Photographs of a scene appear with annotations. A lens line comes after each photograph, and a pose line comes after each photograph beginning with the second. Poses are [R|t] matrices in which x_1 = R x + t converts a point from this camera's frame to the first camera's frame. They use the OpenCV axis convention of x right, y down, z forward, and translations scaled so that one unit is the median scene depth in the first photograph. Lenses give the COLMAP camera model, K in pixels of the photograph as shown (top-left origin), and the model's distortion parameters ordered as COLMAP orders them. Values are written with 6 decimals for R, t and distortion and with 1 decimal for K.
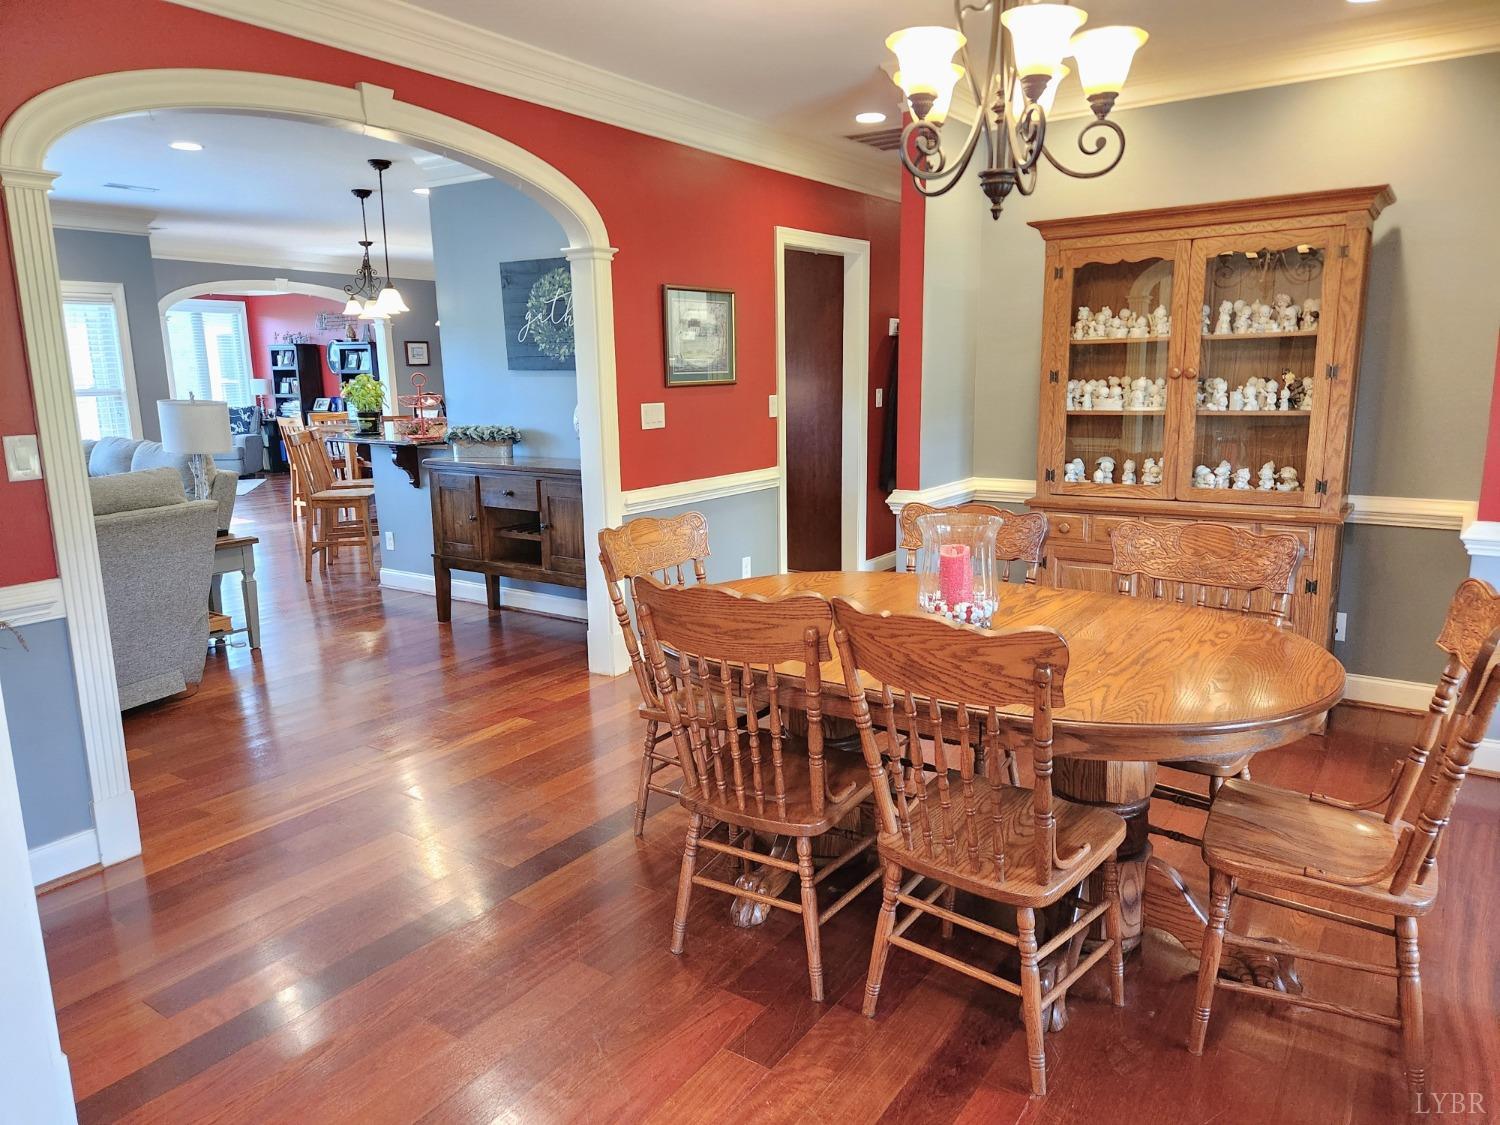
lens RADIAL K [[1001.6, 0, 758.2], [0, 1001.6, 560.1], [0, 0, 1]] dist [0.065490, -0.054286]
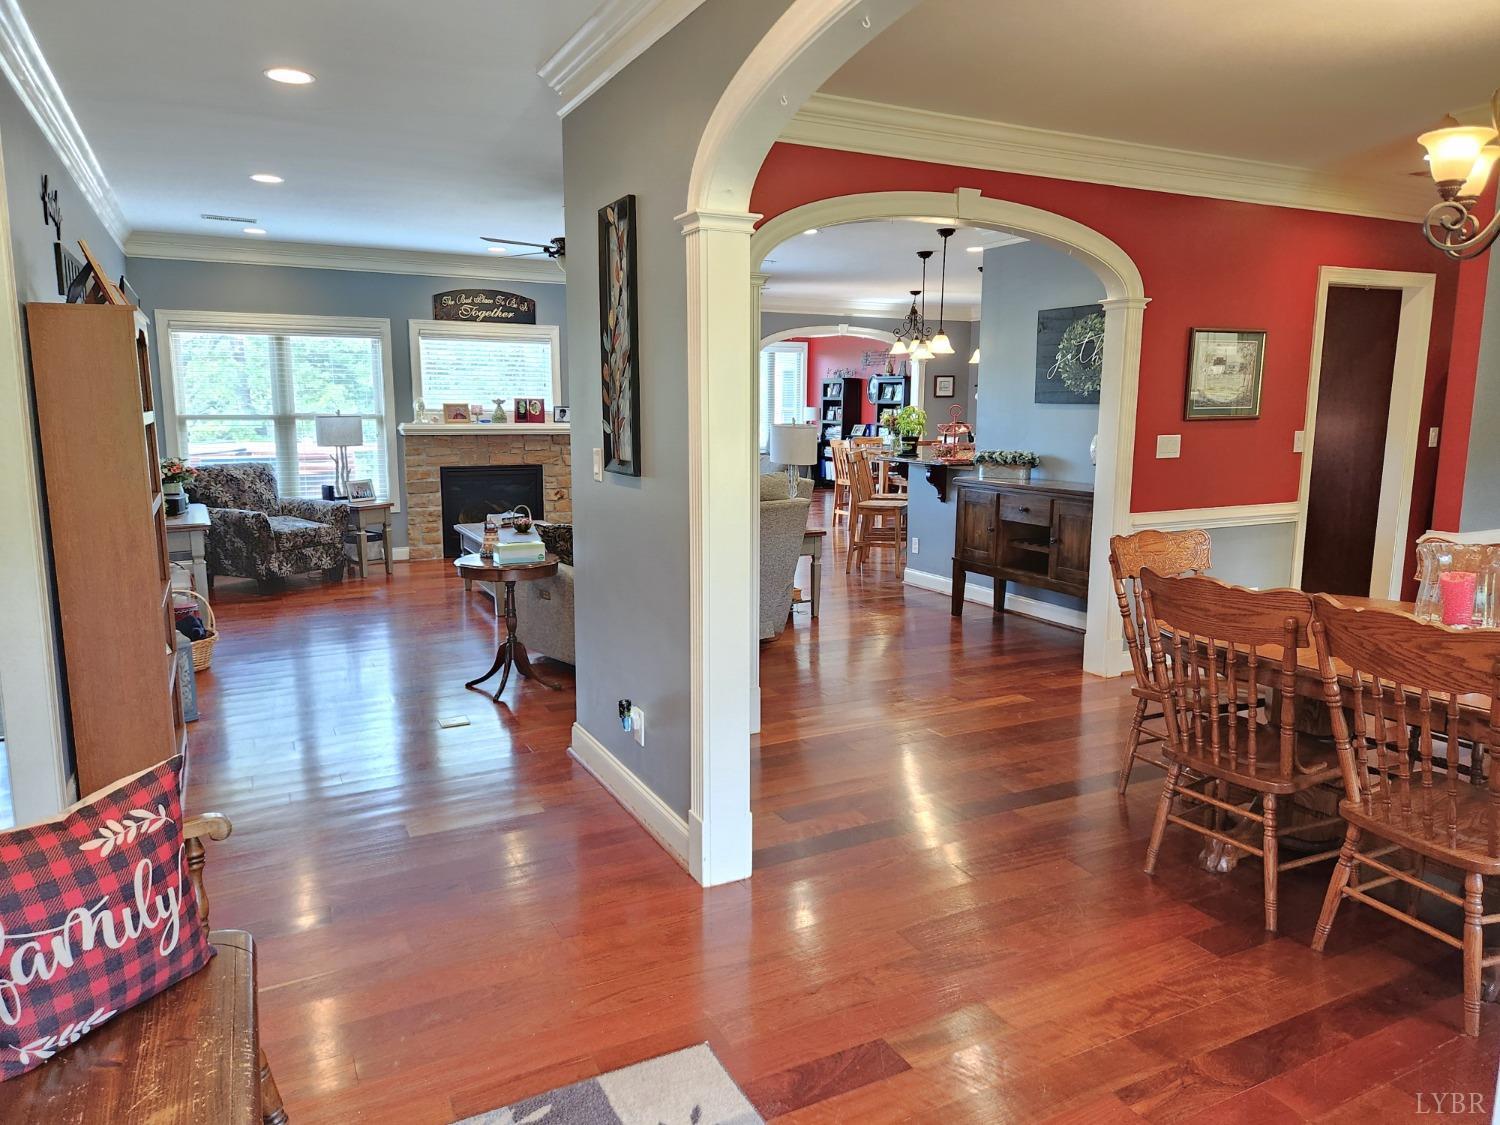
lens RADIAL K [[1001.6, 0, 749.6], [0, 1001.6, 558.8], [0, 0, 1]] dist [0.065490, -0.054286]
pose [[0.880807, 0.090368, -0.464772, 0.015923], [-0.104161, 0.994552, -0.004025, 0.027677], [0.461876, 0.051956, 0.885421, -0.169047]]
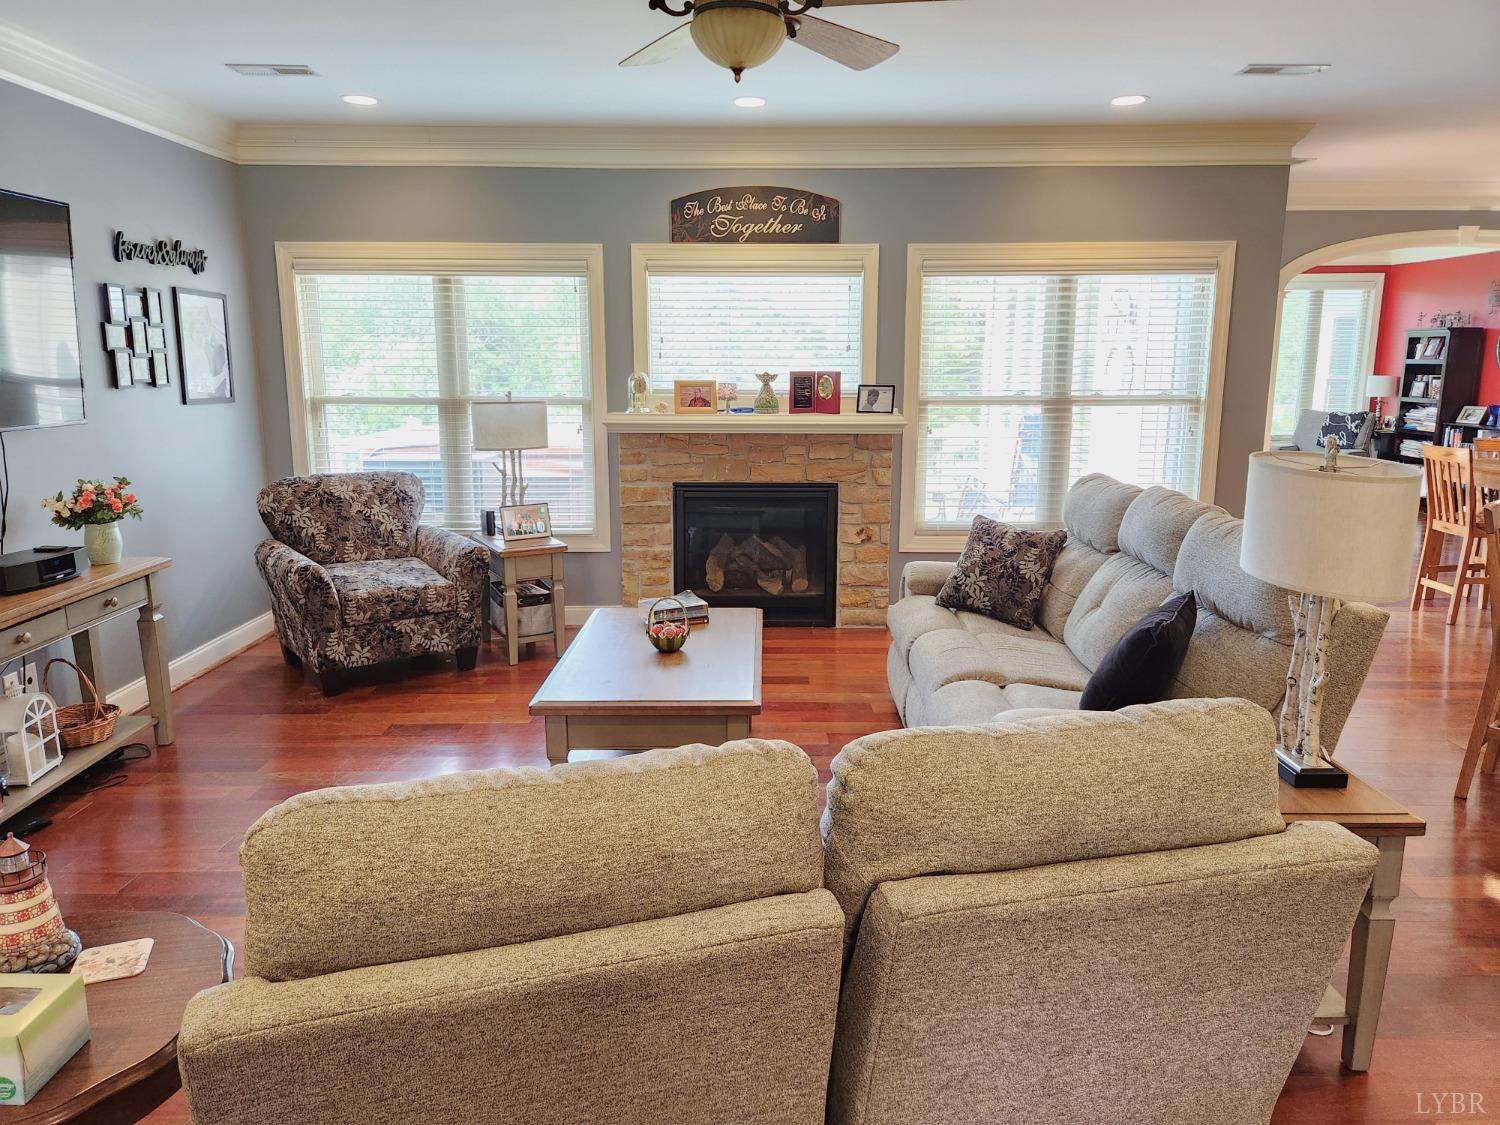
lens RADIAL K [[1001.6, 0, 758.5], [0, 1001.6, 546.8], [0, 0, 1]] dist [0.065490, -0.054286]
pose [[0.564673, 0.161997, -0.809260, -0.337185], [-0.162763, 0.983148, 0.083236, -0.115662], [0.809106, 0.084716, 0.581524, 0.557122]]
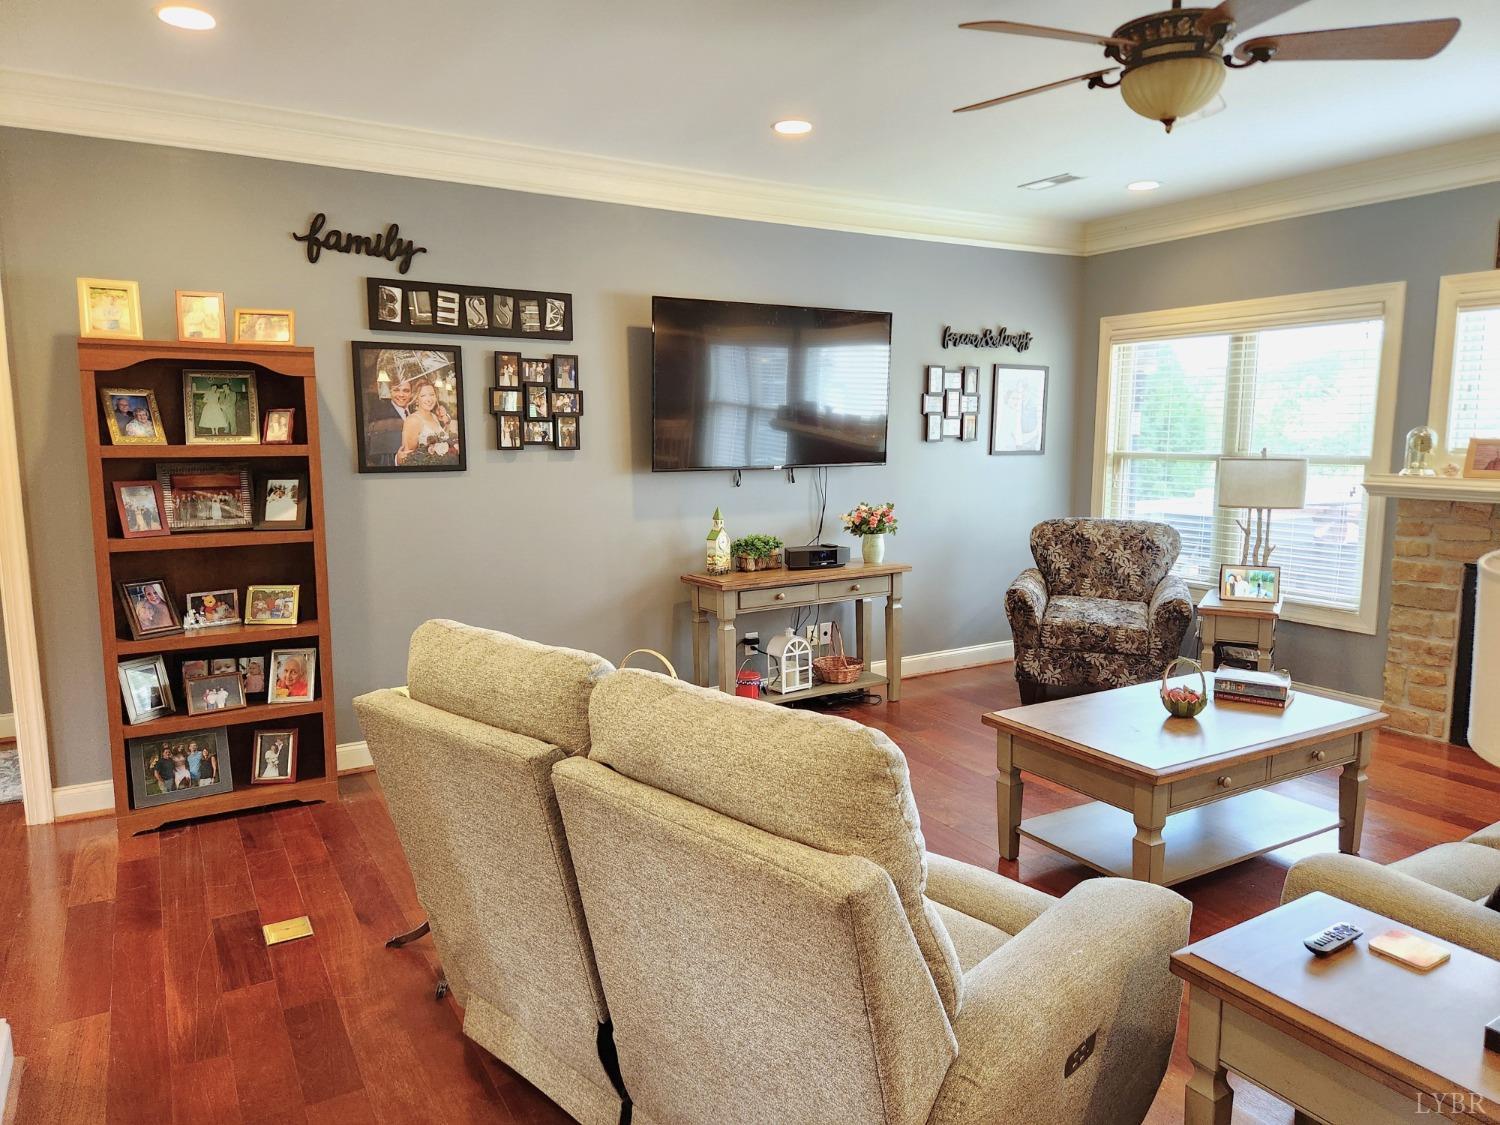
lens RADIAL K [[1001.6, 0, 752.8], [0, 1001.6, 558.8], [0, 0, 1]] dist [0.065490, -0.054286]
pose [[-0.421167, 0.132152, -0.897304, -0.223466], [-0.163457, 0.962070, 0.218412, -0.173704], [0.892132, 0.238659, -0.383591, 0.884969]]
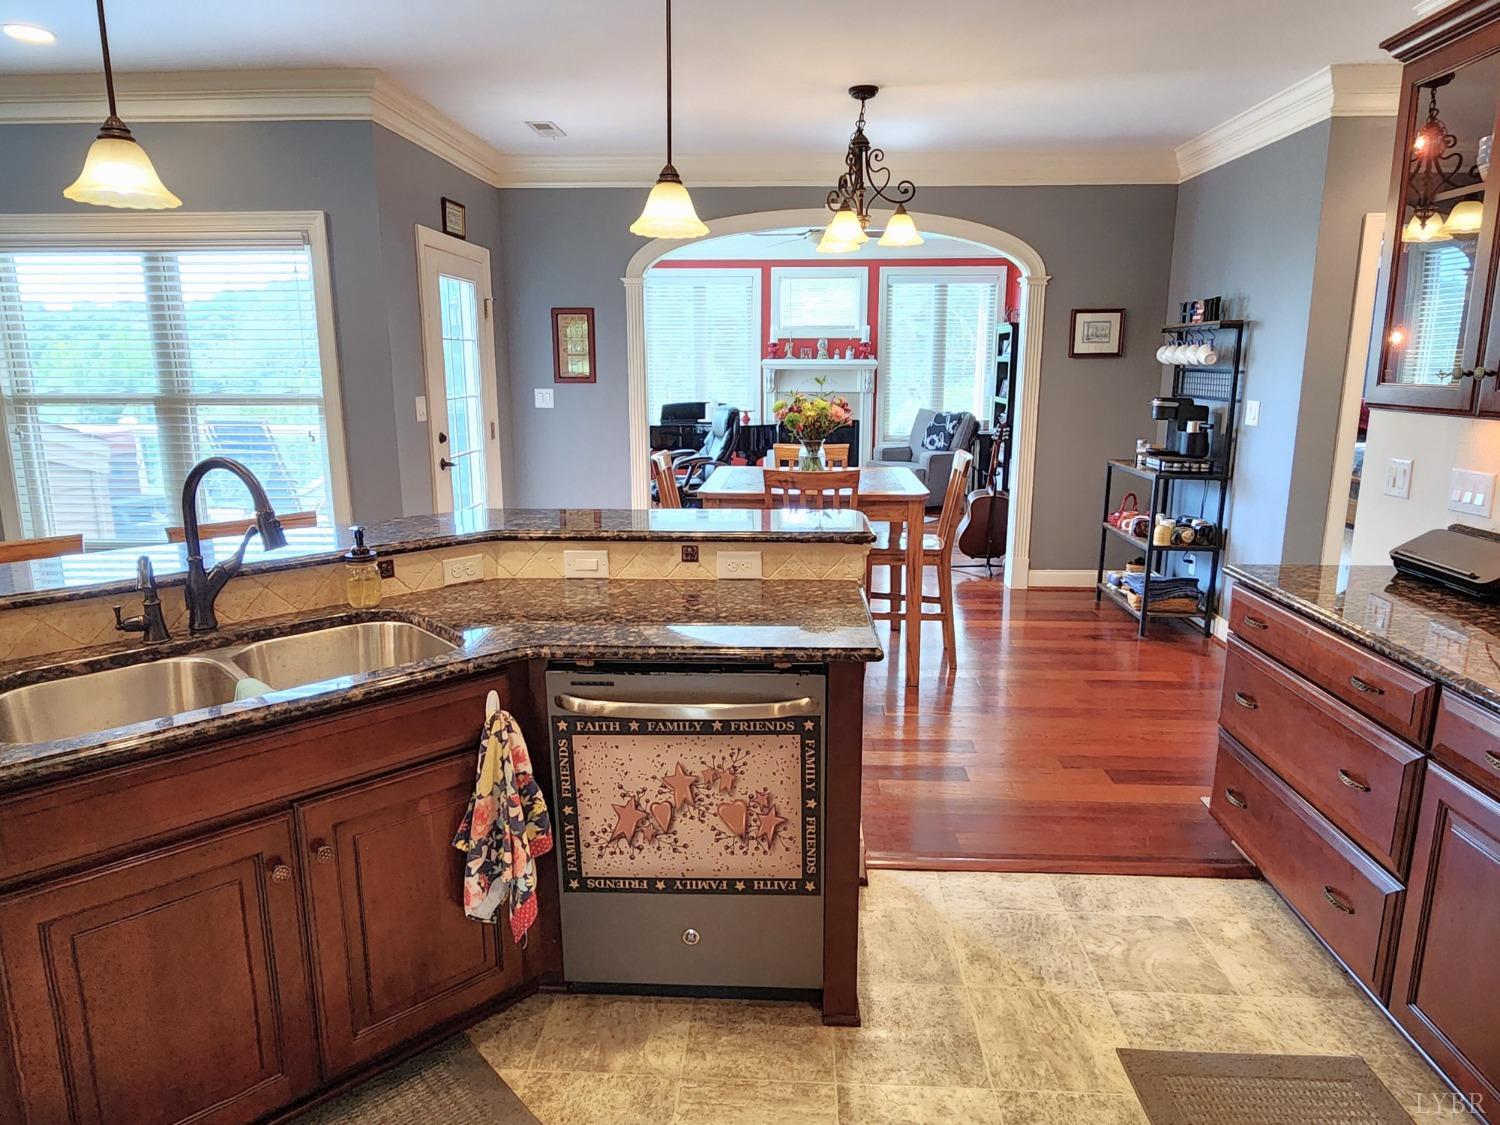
lens RADIAL K [[938.2, 0, 754.4], [0, 938.2, 558.1], [0, 0, 1]] dist [-0.001124, -0.001505]
pose [[0.534280, 0.189797, -0.823724, -0.043821], [-0.168085, 0.978862, 0.116519, -0.275262], [0.828427, 0.076202, 0.554889, 1.387921]]
